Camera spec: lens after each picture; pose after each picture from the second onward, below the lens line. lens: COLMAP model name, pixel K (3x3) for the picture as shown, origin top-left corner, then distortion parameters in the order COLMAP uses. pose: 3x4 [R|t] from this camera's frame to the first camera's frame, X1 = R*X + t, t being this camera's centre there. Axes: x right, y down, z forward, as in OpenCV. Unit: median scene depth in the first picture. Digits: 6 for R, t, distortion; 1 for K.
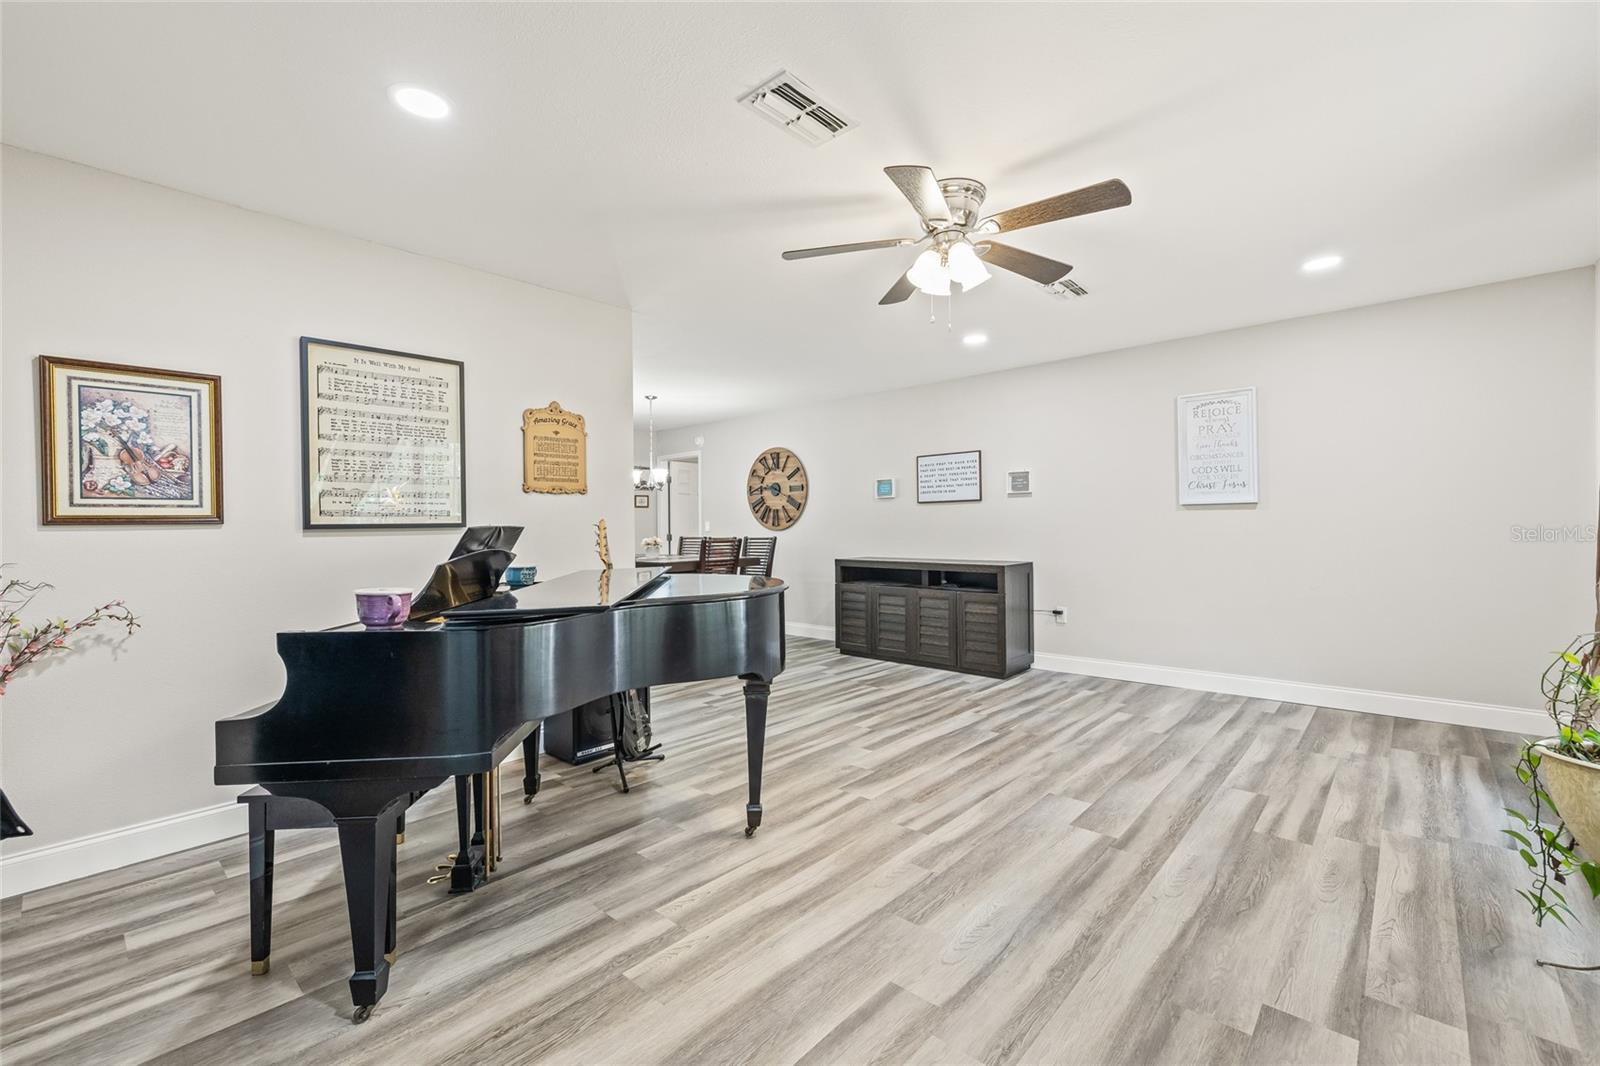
lens RADIAL K [[683.1, 0, 800.0], [0, 683.1, 533.0], [0, 0, 1]] dist [-0.002075, 0.000100]
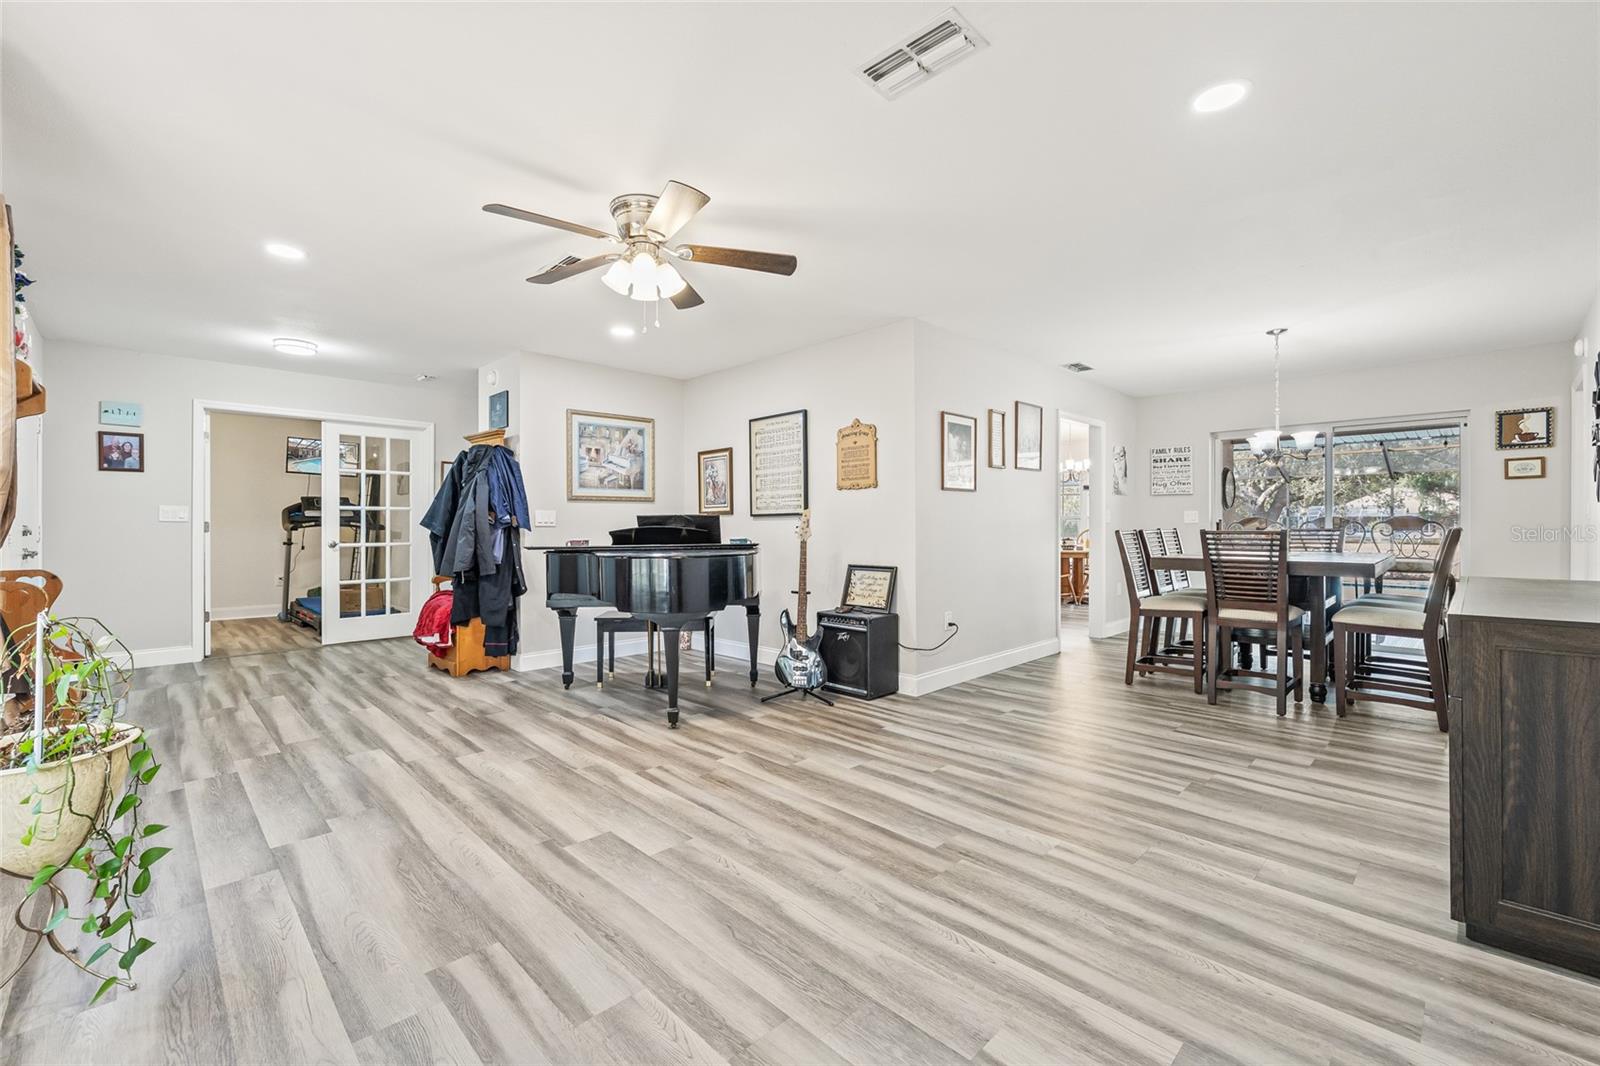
lens RADIAL K [[674.6, 0, 784.4], [0, 674.6, 532.5], [0, 0, 1]] dist [-0.000148, -0.000110]
pose [[-0.072961, 0.020516, -0.997124, 1.216313], [-0.003543, 0.999777, 0.020830, -0.000697], [0.997329, 0.005053, -0.072872, 1.230109]]
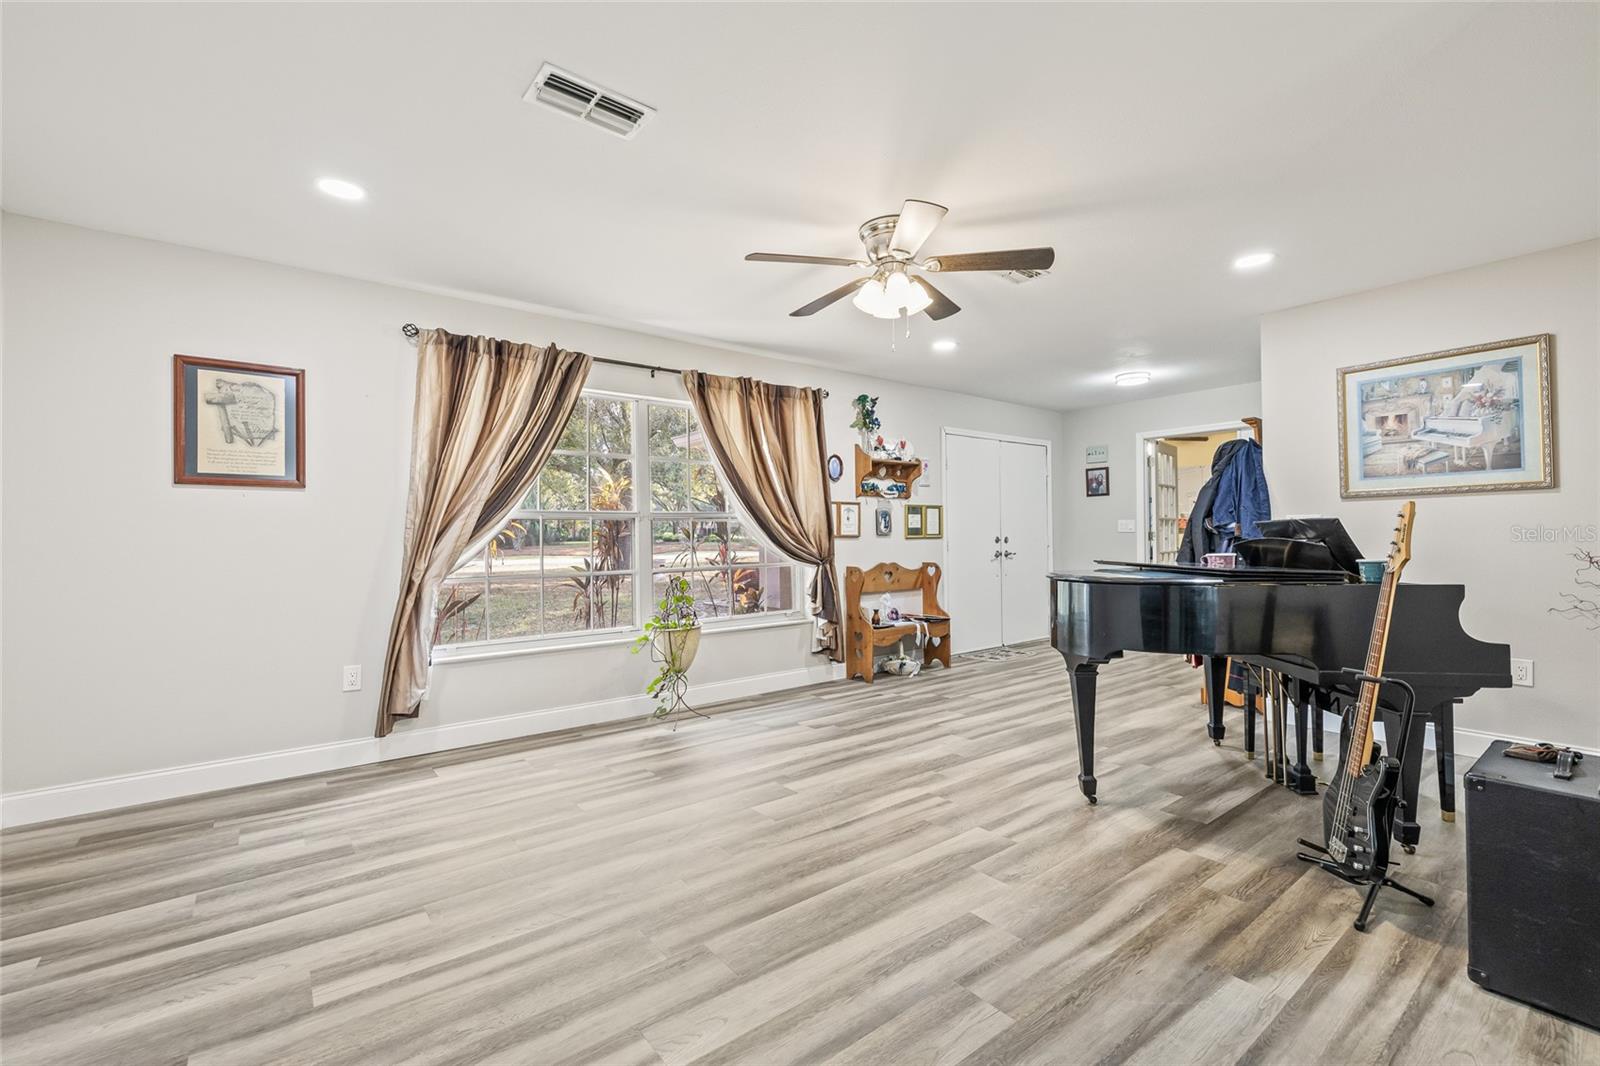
lens RADIAL K [[678.9, 0, 800.0], [0, 678.9, 533.0], [0, 0, 1]] dist [0.000479, 0.000046]
pose [[-0.985212, 0.022783, 0.169820, 0.180186], [0.022621, 0.999740, -0.002890, -0.001987], [-0.169842, 0.000994, -0.985471, 1.994962]]
